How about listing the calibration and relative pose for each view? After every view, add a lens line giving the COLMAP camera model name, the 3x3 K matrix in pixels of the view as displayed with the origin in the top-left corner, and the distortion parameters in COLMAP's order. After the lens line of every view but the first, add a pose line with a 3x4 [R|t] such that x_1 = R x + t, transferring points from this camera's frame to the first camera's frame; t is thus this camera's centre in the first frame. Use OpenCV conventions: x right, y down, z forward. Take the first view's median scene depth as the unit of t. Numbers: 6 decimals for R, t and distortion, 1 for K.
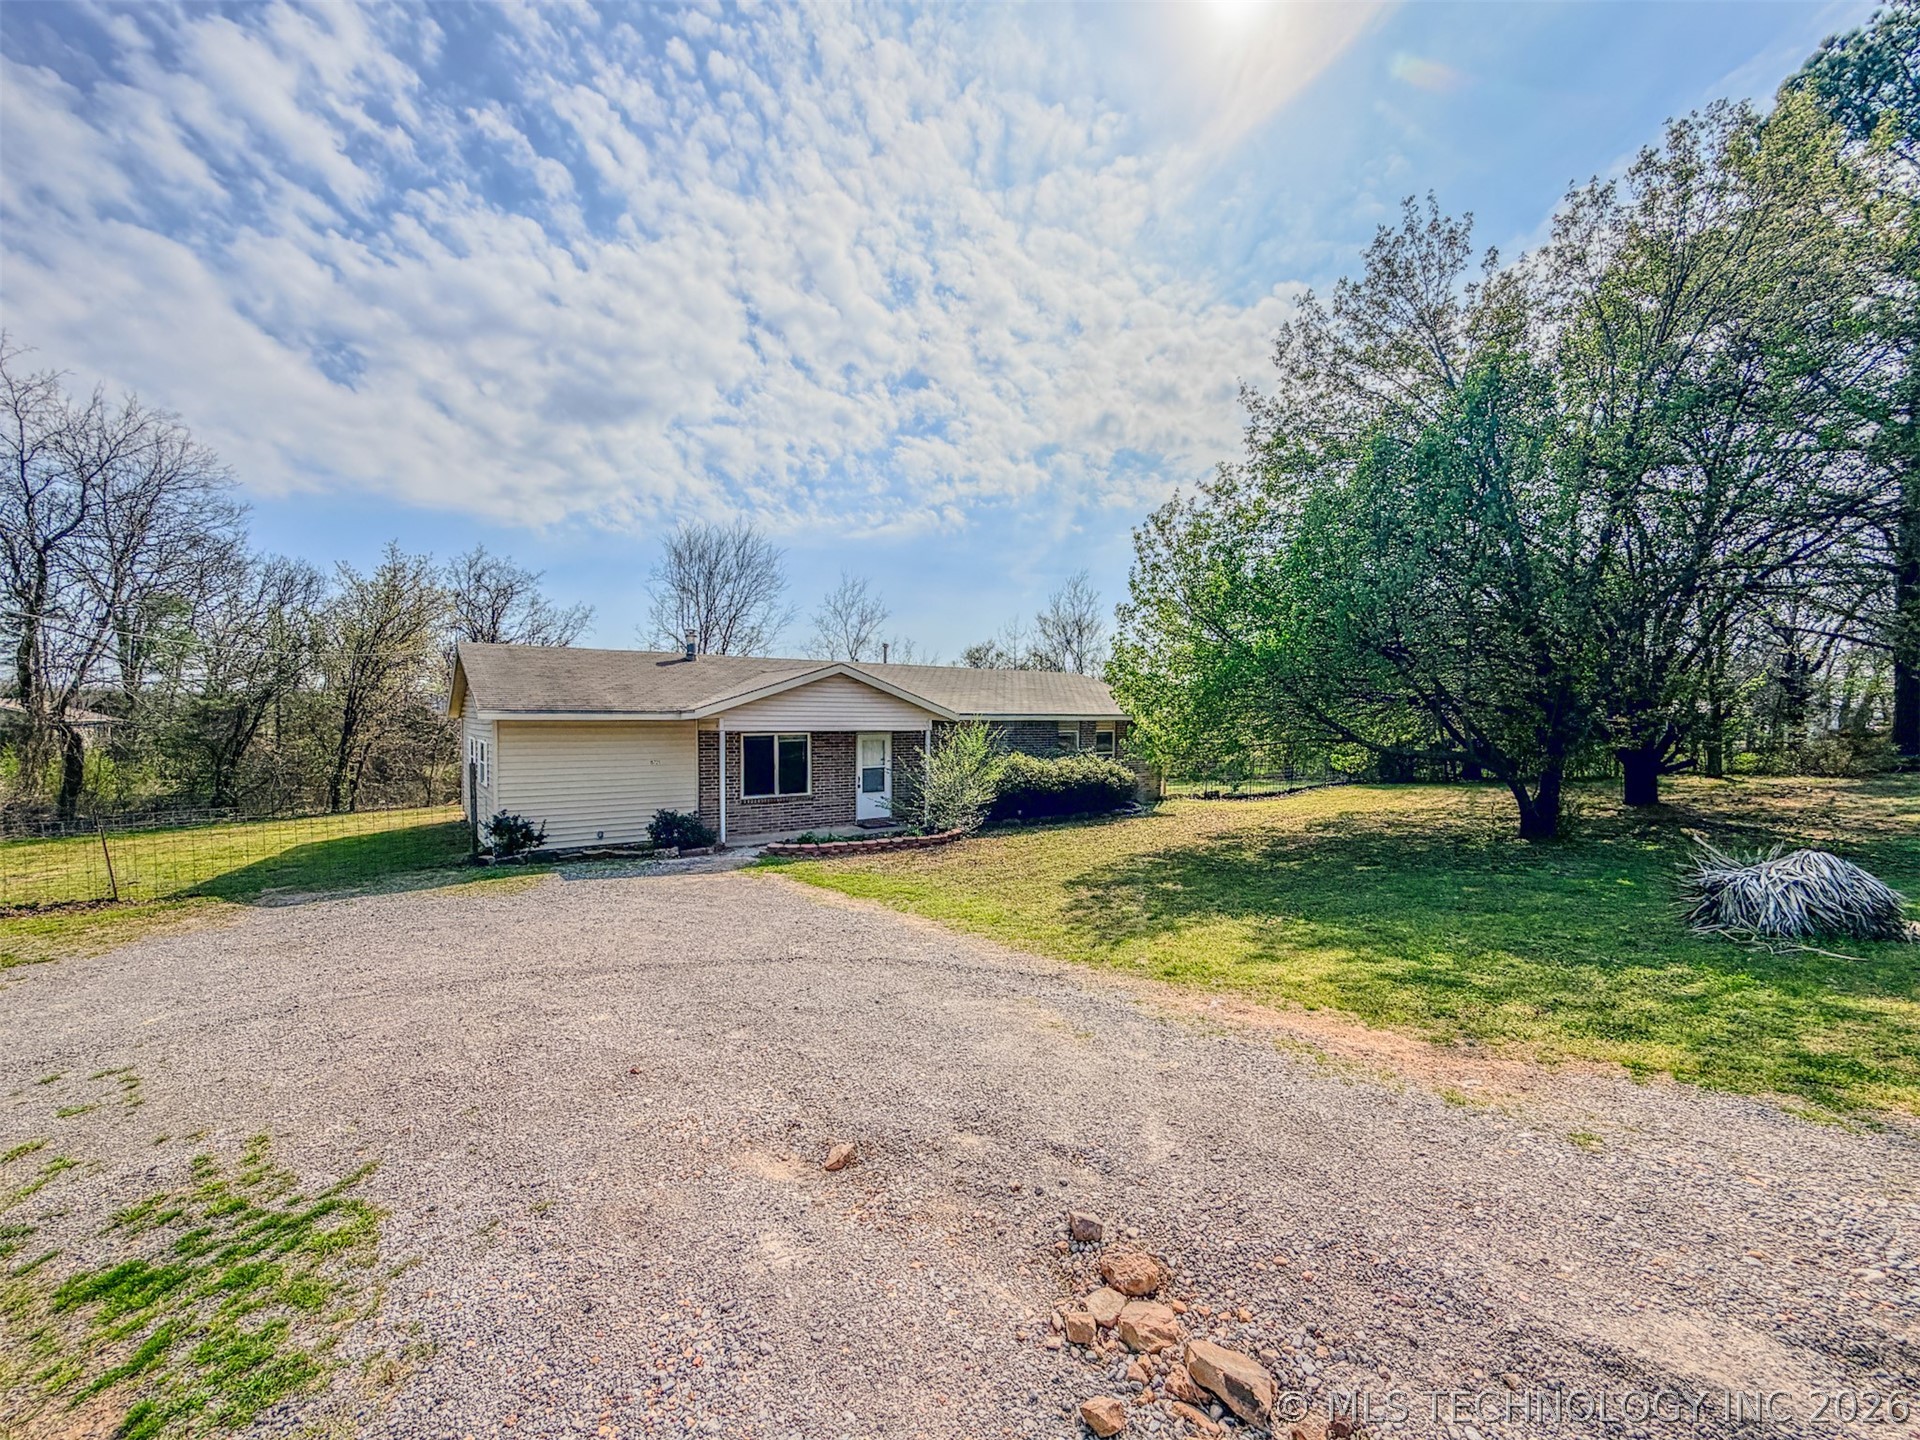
lens RADIAL K [[791.5, 0, 923.2], [0, 791.5, 729.8], [0, 0, 1]] dist [0.001272, 0.000003]
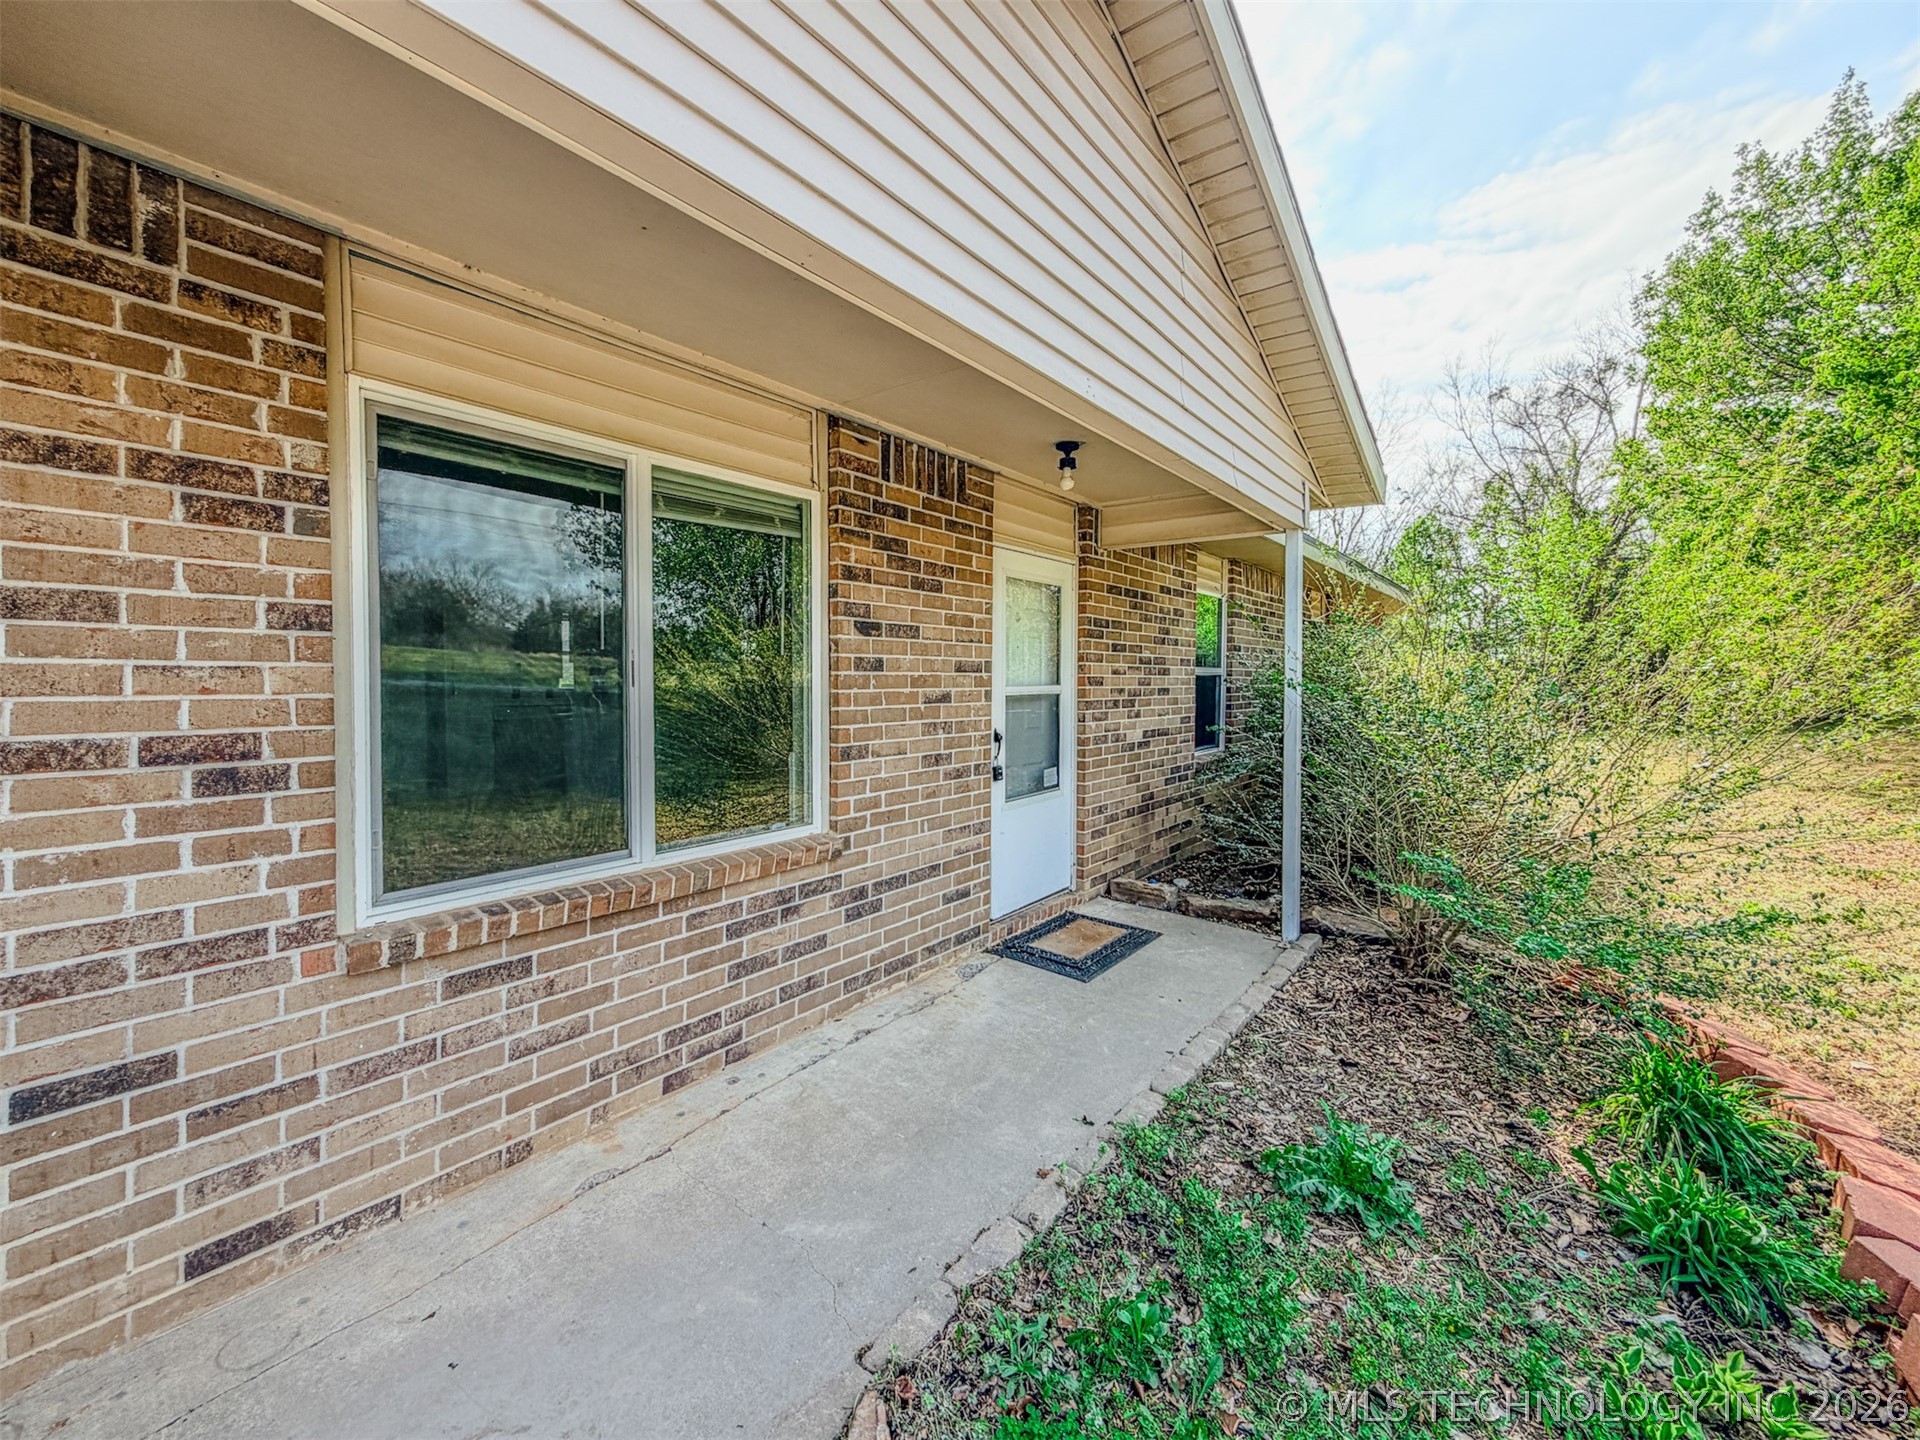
lens RADIAL K [[803.8, 0, 967.0], [0, 803.8, 695.5], [0, 0, 1]] dist [0.001843, -0.000103]
pose [[0.940161, -0.005548, 0.340684, -0.050826], [0.004344, 0.999981, 0.004295, 0.014339], [-0.340702, -0.002558, 0.940168, 0.236572]]
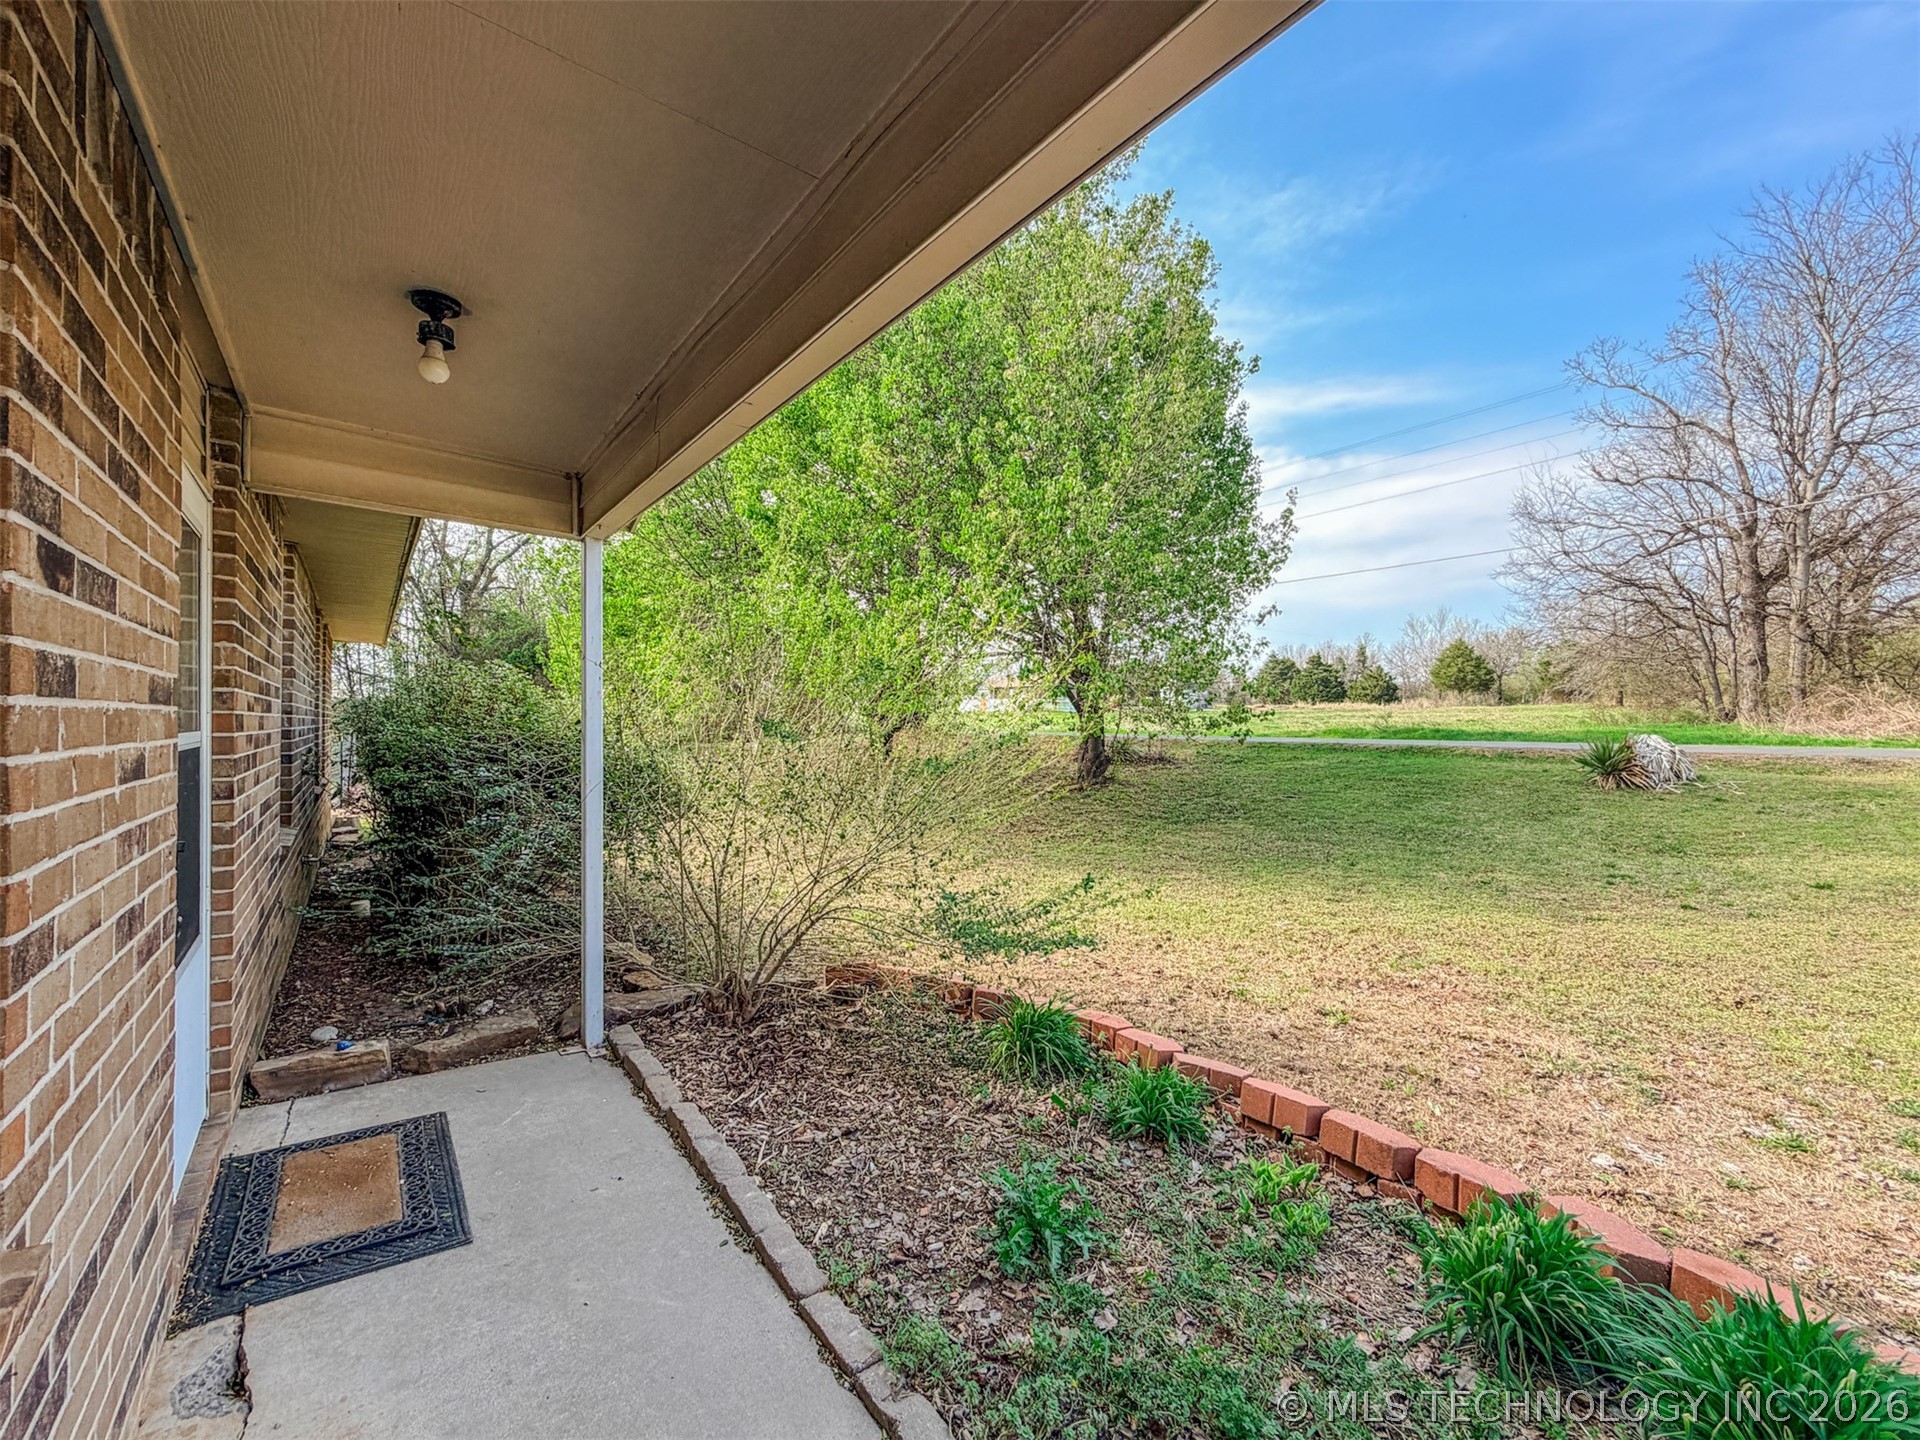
lens RADIAL K [[791.5, 0, 923.2], [0, 791.5, 729.8], [0, 0, 1]] dist [0.001272, 0.000003]
pose [[-0.084633, -0.002075, 0.996410, -0.058405], [0.001106, 0.999997, 0.002177, 0.013720], [-0.996412, 0.001286, -0.084630, 0.275007]]
